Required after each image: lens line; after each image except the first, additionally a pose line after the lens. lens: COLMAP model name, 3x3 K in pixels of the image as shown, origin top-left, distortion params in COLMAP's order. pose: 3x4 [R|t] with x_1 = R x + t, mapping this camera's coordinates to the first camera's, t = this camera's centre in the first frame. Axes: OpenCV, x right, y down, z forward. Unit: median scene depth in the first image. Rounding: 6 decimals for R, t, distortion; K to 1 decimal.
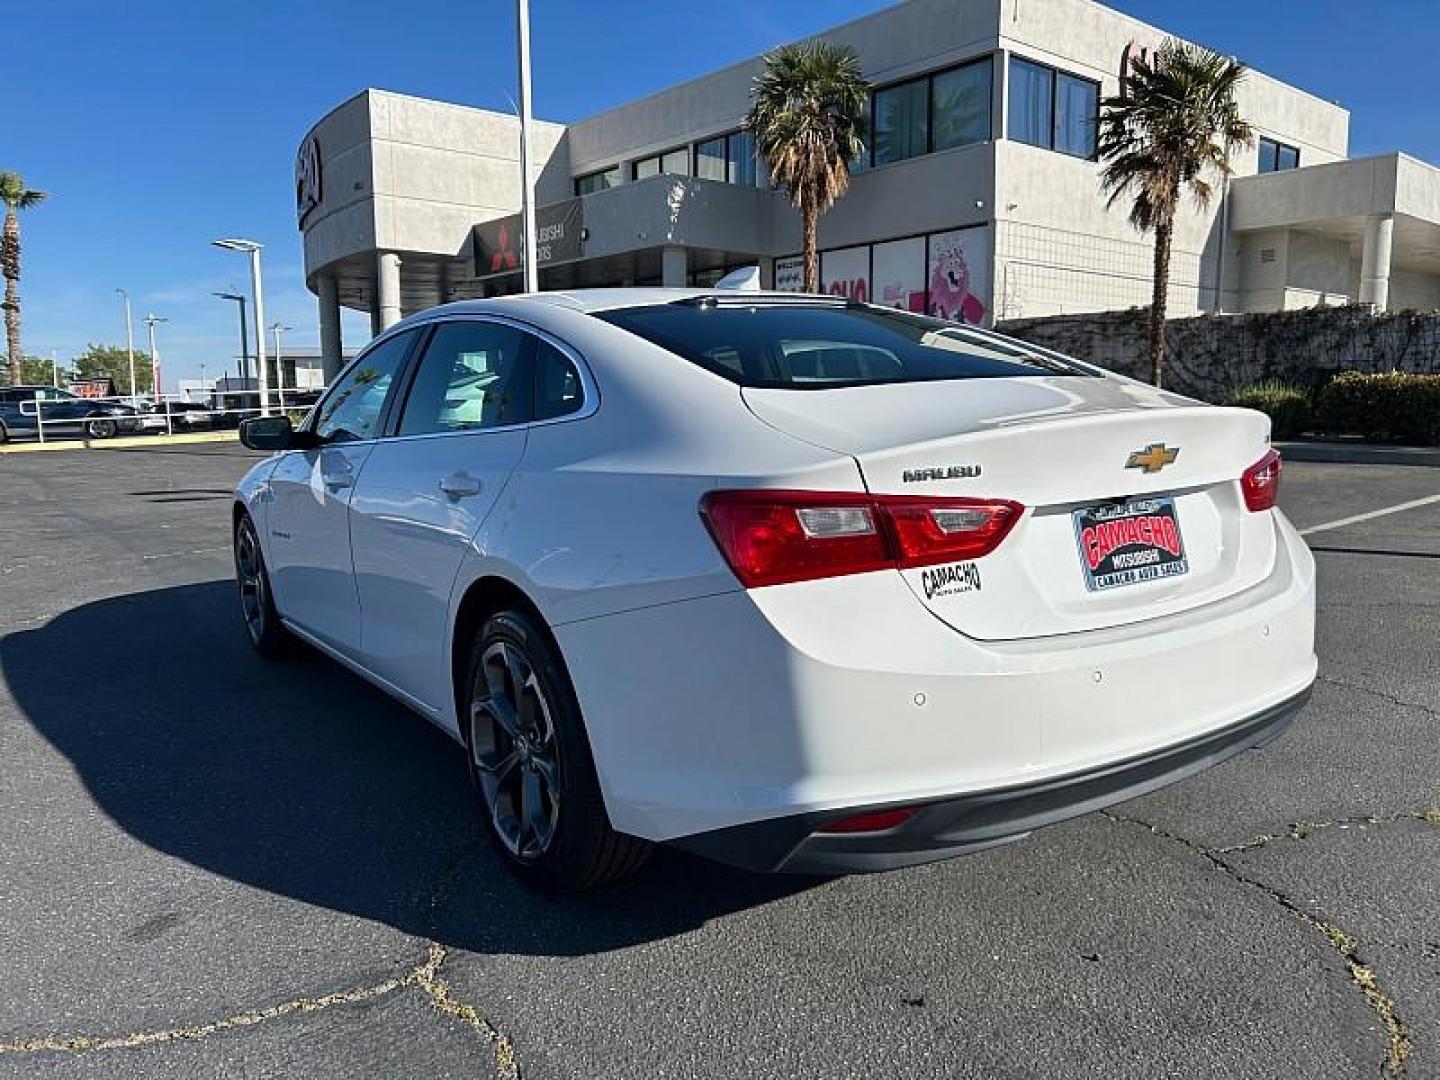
lens RADIAL K [[1117.4, 0, 724.1], [0, 1117.4, 538.3], [0, 0, 1]] dist [0.036071, -0.026875]
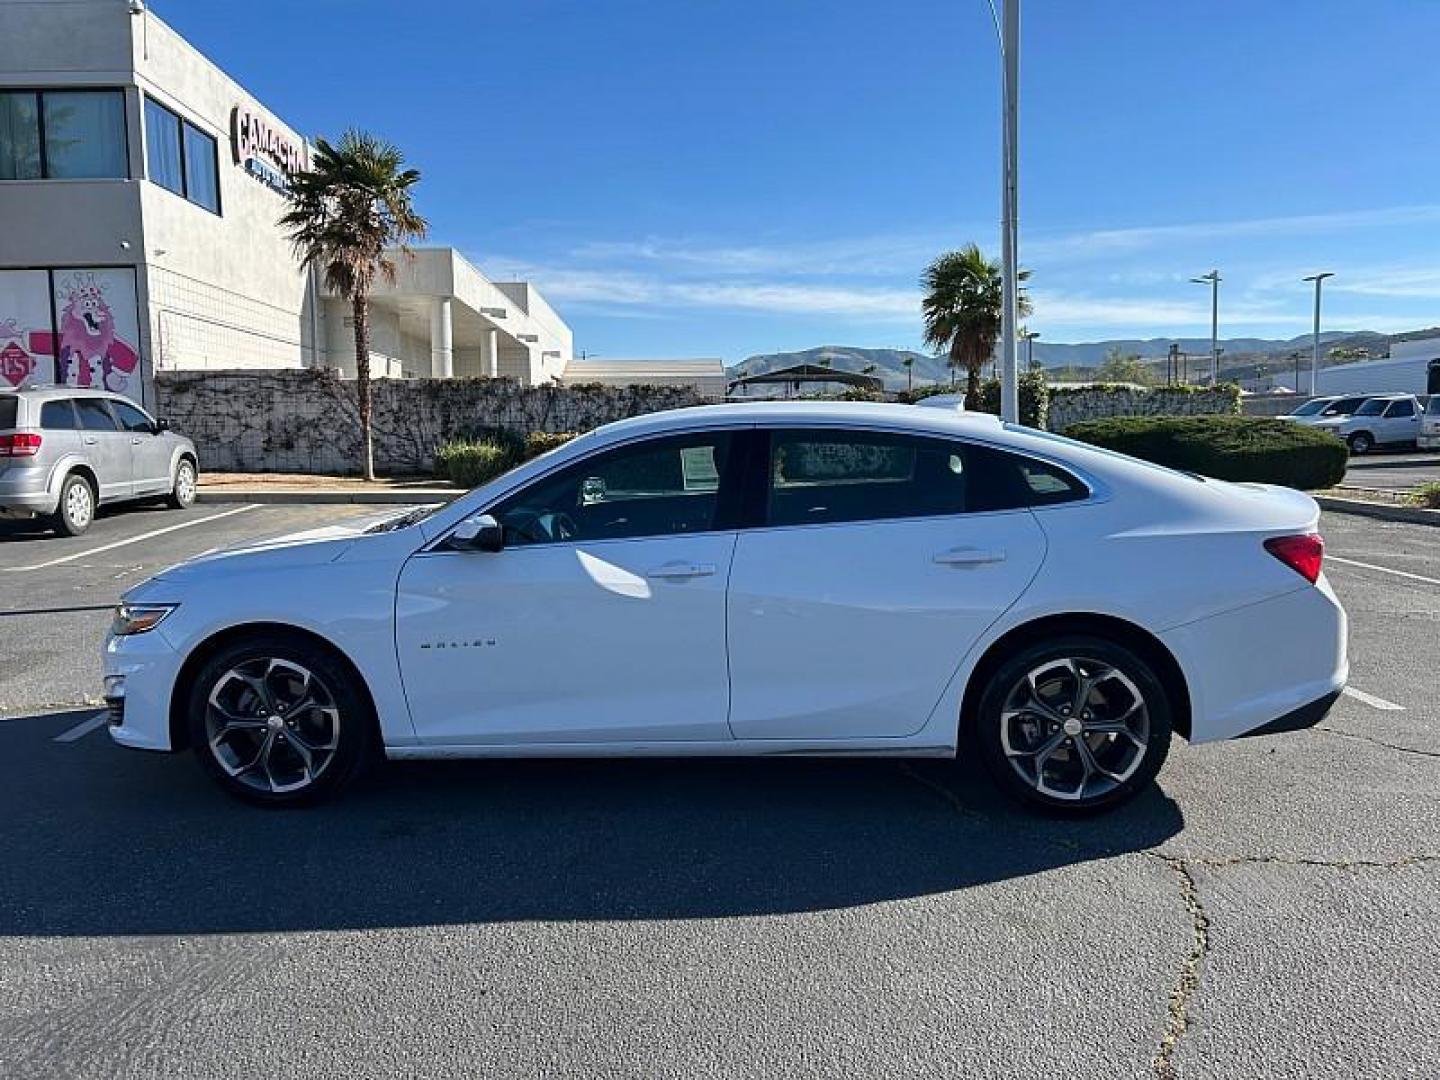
lens RADIAL K [[1117.4, 0, 719.6], [0, 1117.4, 541.1], [0, 0, 1]] dist [0.036071, -0.026875]
pose [[0.587272, -0.079523, 0.805473, -0.255980], [0.105787, 0.994167, 0.021023, -0.022166], [-0.802447, 0.072862, 0.592259, 0.072406]]
